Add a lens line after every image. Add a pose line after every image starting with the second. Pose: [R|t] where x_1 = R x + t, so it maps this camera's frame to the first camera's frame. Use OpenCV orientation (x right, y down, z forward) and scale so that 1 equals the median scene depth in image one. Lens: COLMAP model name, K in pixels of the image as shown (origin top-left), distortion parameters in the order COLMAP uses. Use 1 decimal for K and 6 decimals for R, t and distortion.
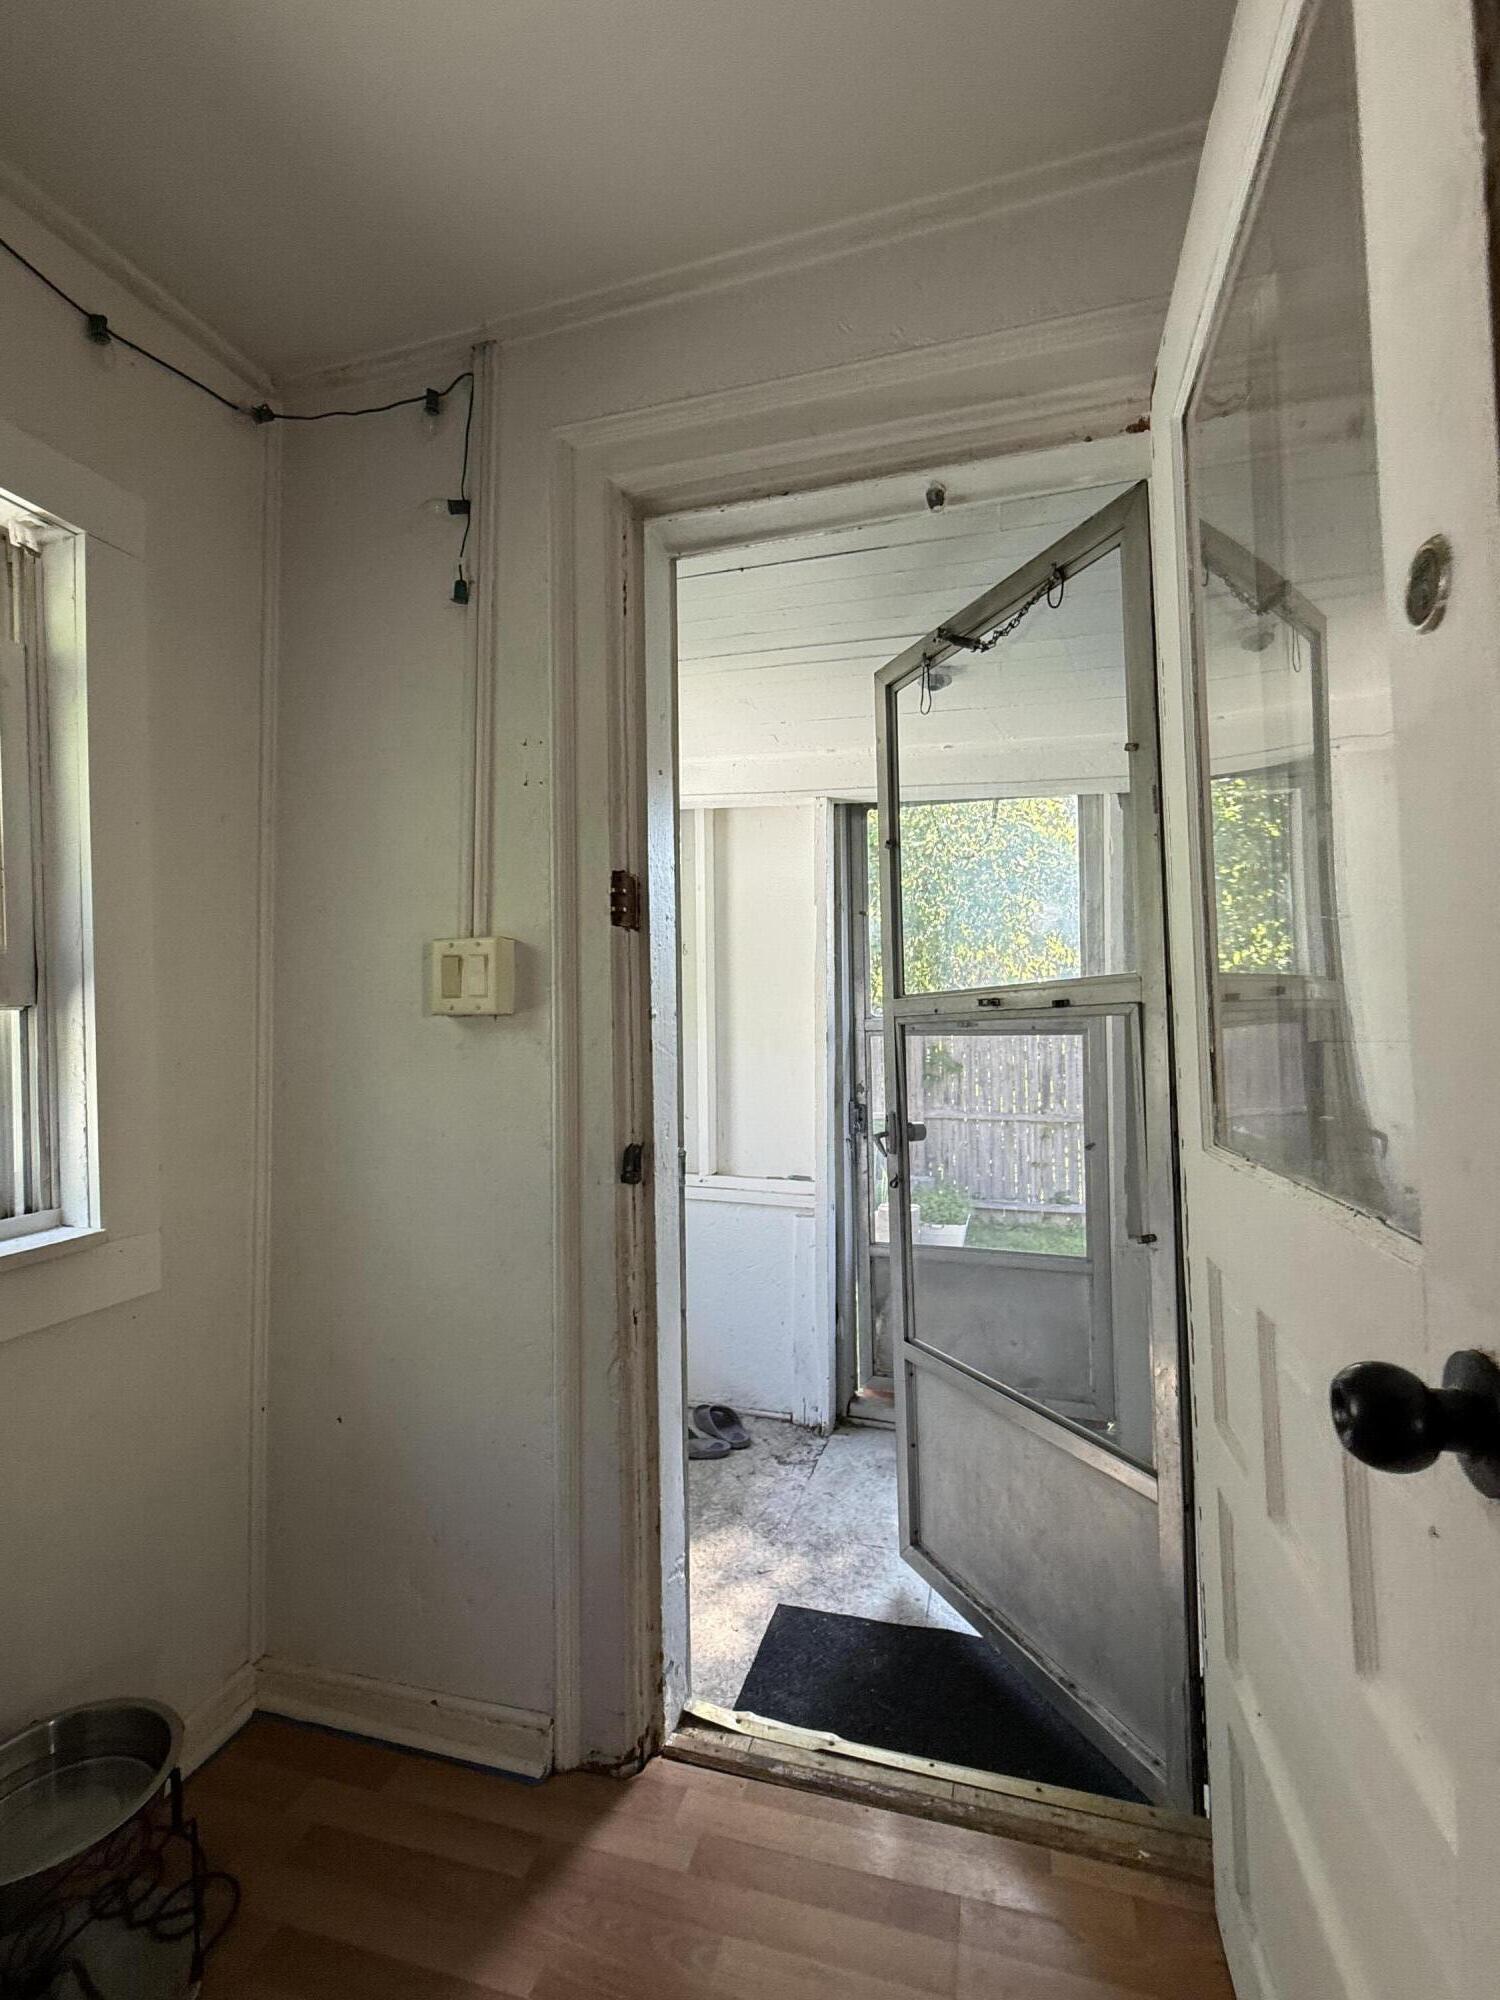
lens RADIAL K [[859.0, 0, 705.8], [0, 859.0, 991.7], [0, 0, 1]] dist [0.000133, -0.001115]
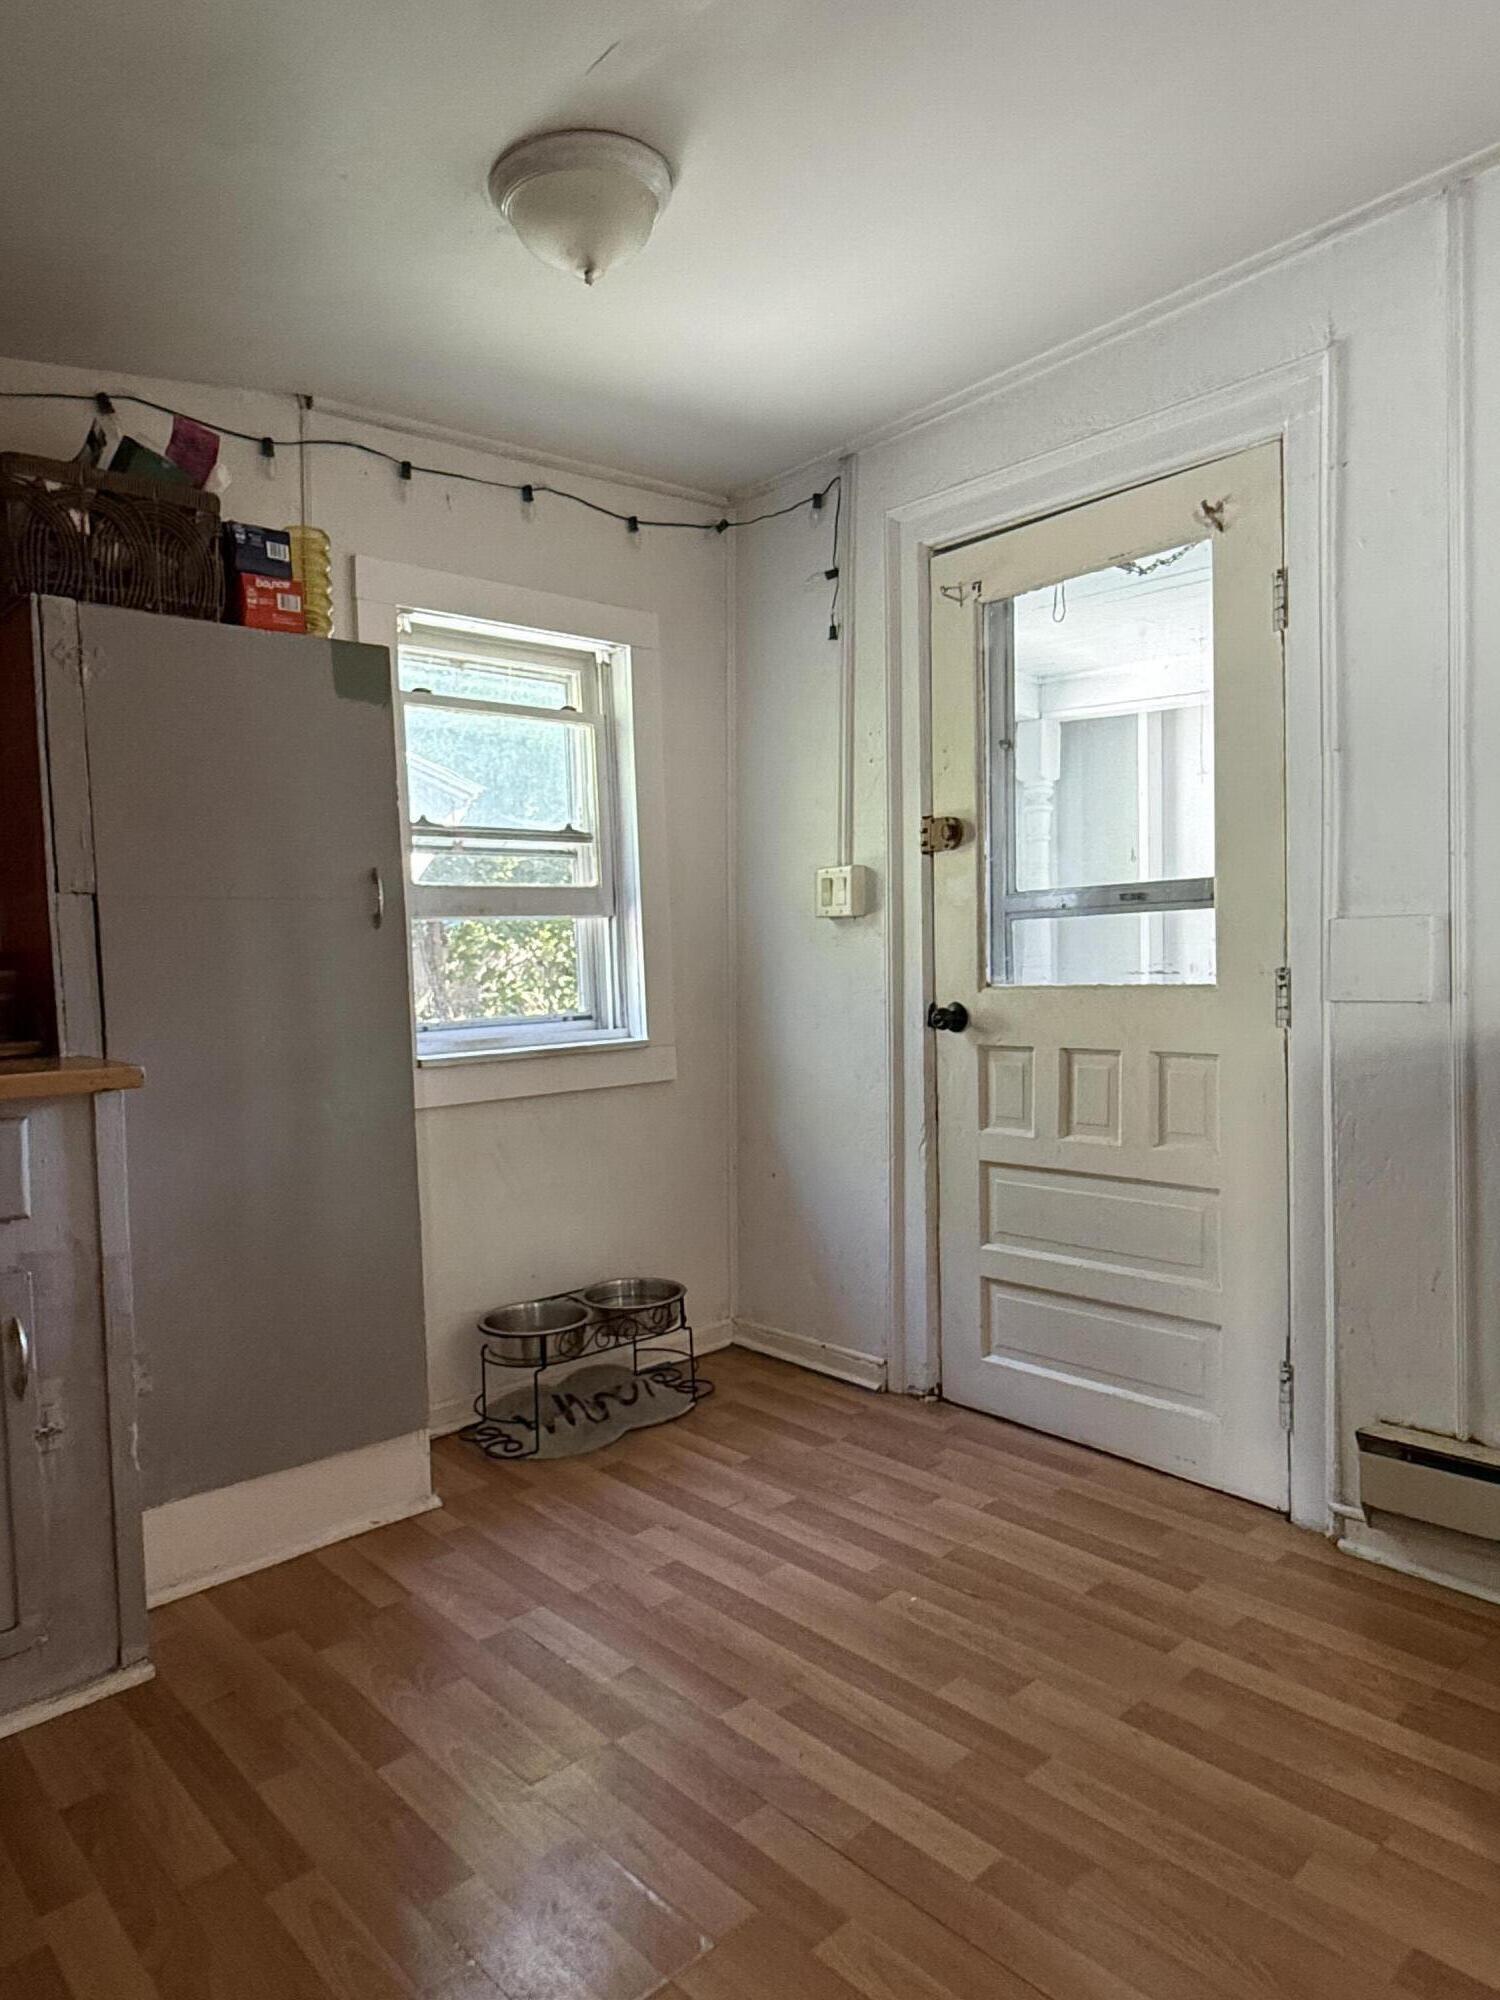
lens RADIAL K [[1255.8, 0, 759.3], [0, 1255.8, 1018.5], [0, 0, 1]] dist [-0.005732, 0.003562]
pose [[0.849695, 0.021423, -0.526839, 0.801750], [0.019896, 0.997160, 0.072638, 0.042570], [0.526898, -0.072202, 0.846856, -1.003101]]
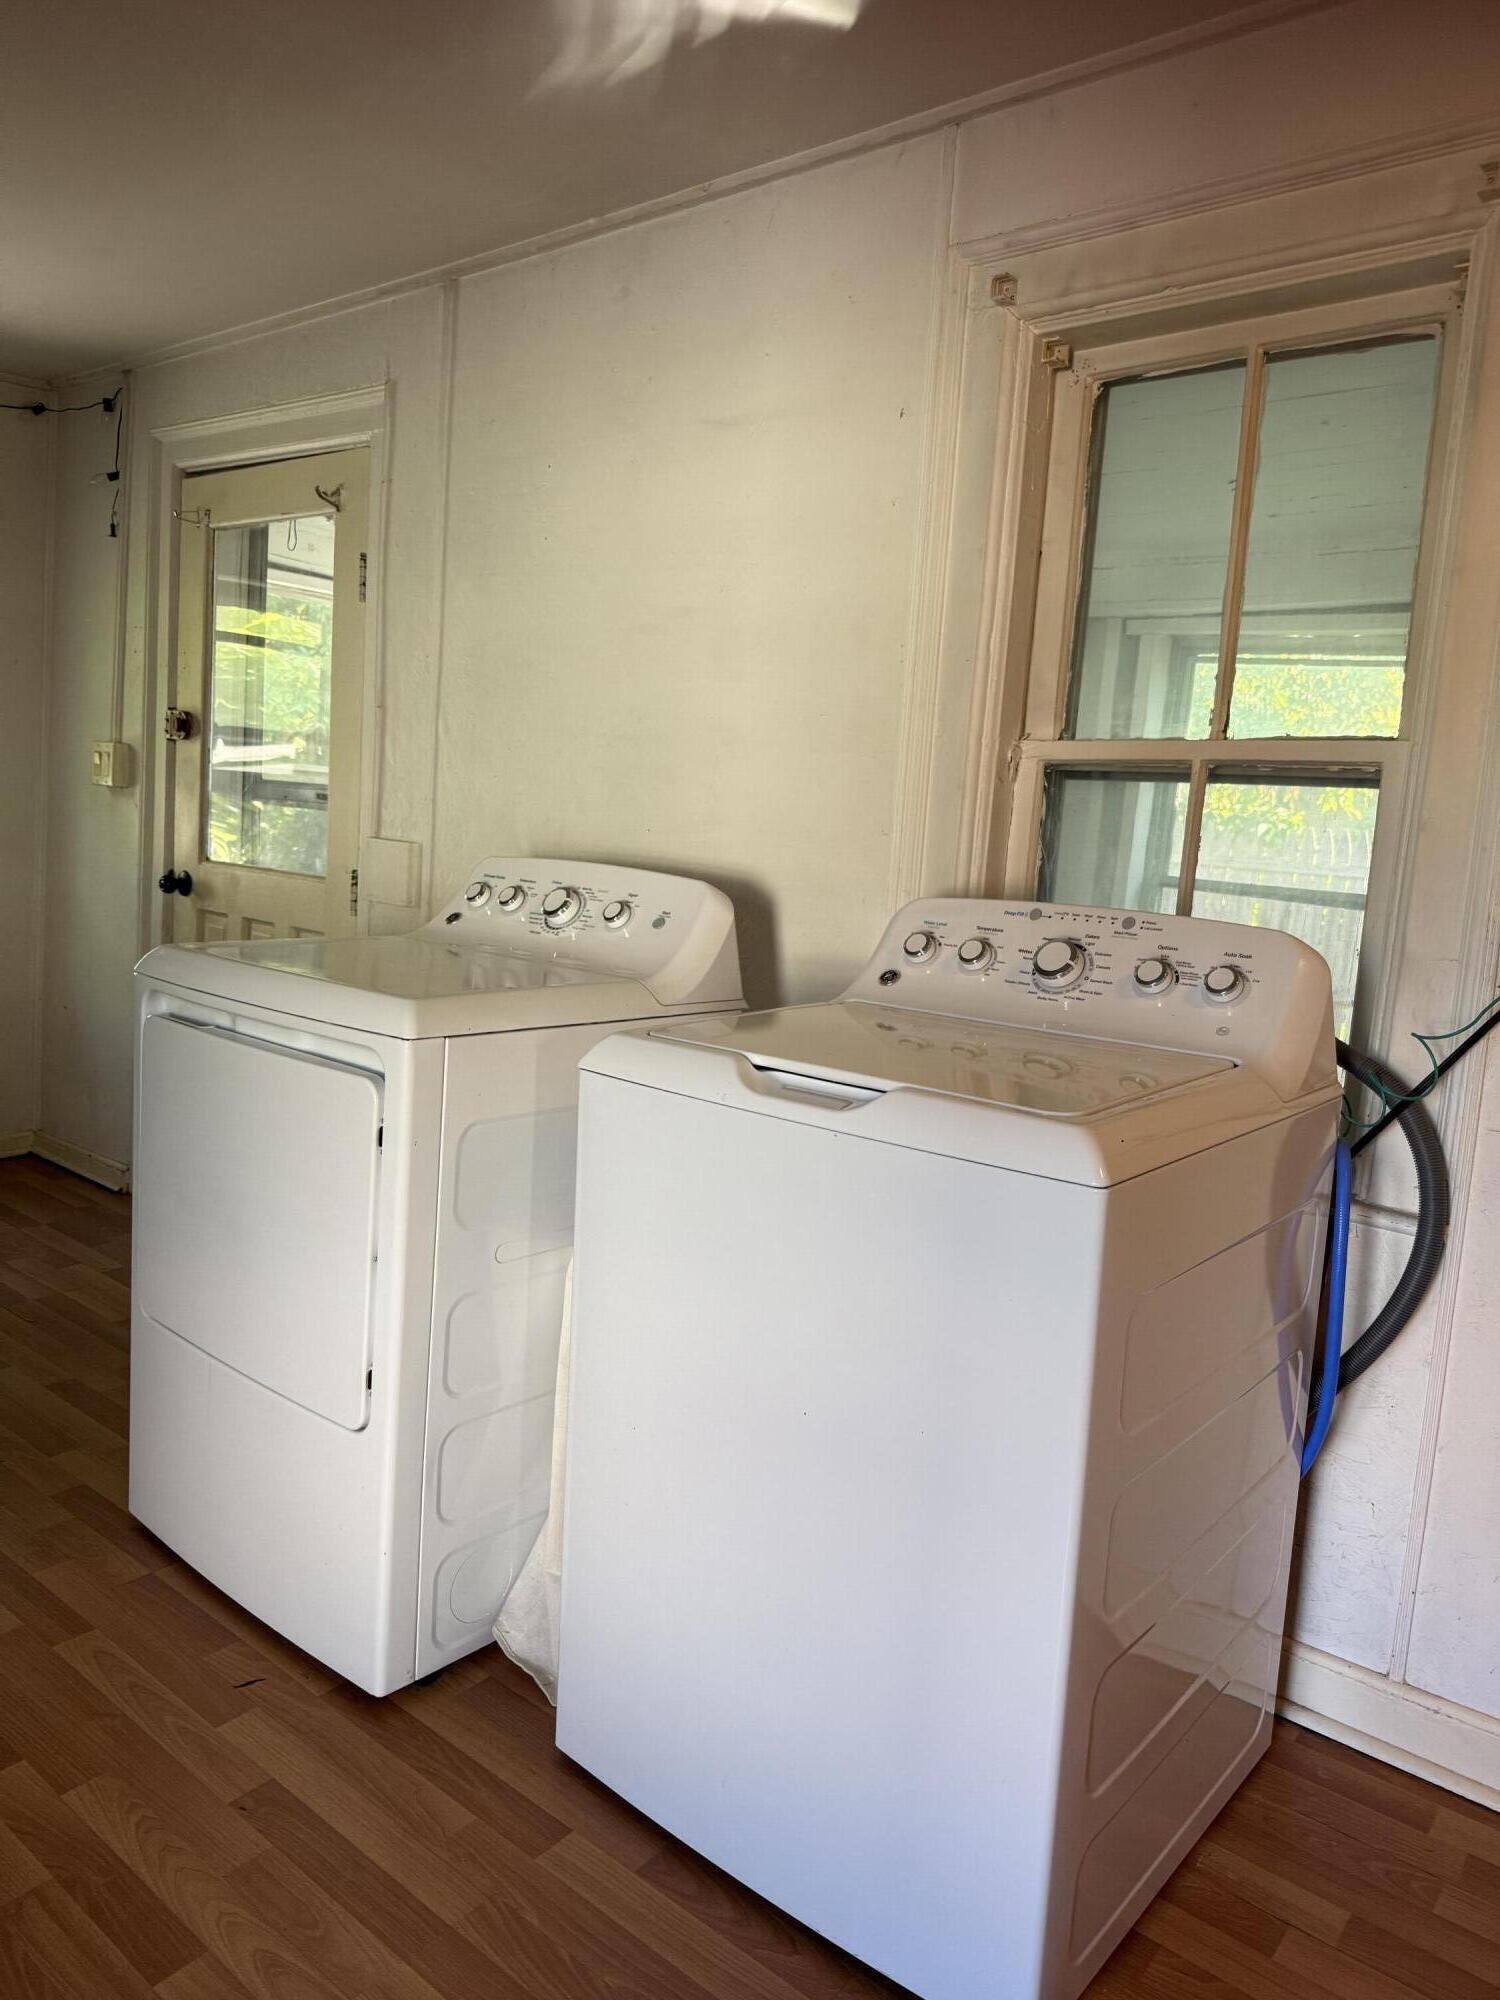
lens RADIAL K [[1428.7, 0, 744.1], [0, 1428.7, 1003.7], [0, 0, 1]] dist [0.042483, -0.053604]
pose [[0.910848, 0.137919, -0.389016, 2.143351], [-0.075232, 0.982207, 0.172077, -0.141443], [0.405827, -0.127470, 0.905017, -1.207663]]
